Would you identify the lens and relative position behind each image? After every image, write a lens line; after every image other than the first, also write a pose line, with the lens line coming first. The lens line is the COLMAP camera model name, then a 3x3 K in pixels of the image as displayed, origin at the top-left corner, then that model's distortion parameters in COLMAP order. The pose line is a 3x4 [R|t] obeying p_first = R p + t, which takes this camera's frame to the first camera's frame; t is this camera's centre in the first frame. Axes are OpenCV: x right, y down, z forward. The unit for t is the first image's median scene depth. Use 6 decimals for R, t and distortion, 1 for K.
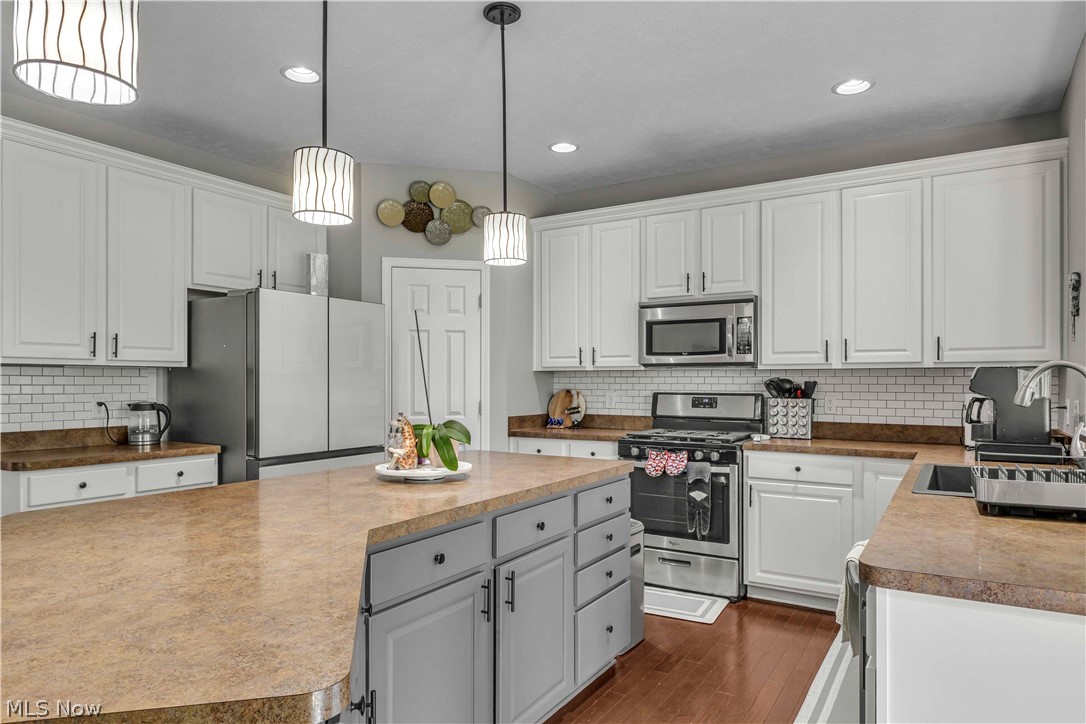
lens RADIAL K [[666.4, 0, 540.9], [0, 666.4, 377.4], [0, 0, 1]] dist [0.003161, 0.001249]
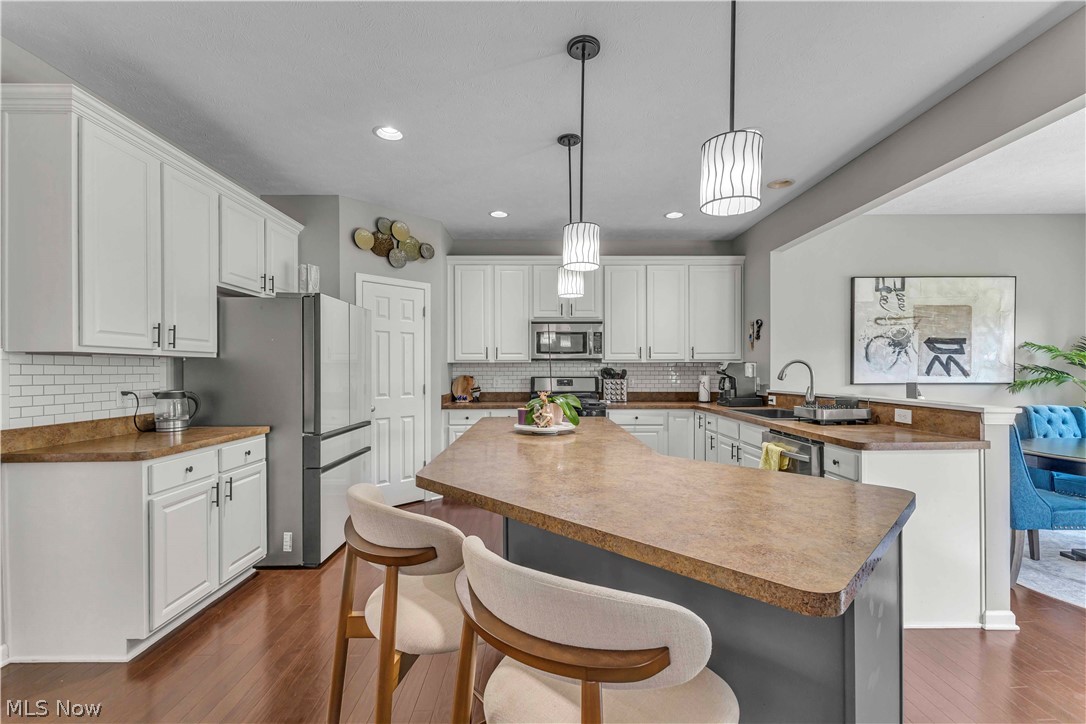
lens RADIAL K [[469.5, 0, 543.3], [0, 469.5, 373.1], [0, 0, 1]] dist [0.010124, -0.000105]
pose [[0.842922, -0.006200, 0.538001, -0.457902], [0.000050, 0.999934, 0.011446, 0.001002], [-0.538036, -0.009622, 0.842867, 0.054579]]
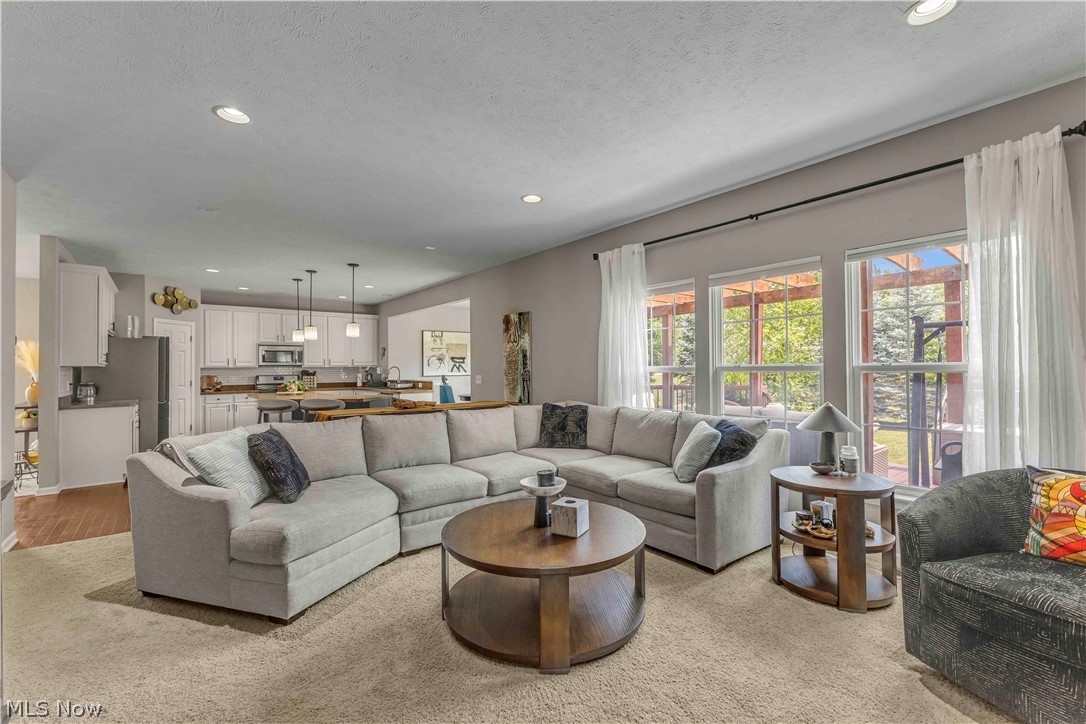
lens RADIAL K [[476.3, 0, 544.7], [0, 476.3, 370.4], [0, 0, 1]] dist [0.002855, -0.000220]
pose [[0.331179, -0.007050, 0.943542, -1.444990], [0.006620, 0.999965, 0.005148, -0.000915], [-0.943545, 0.004541, 0.331214, -0.854041]]
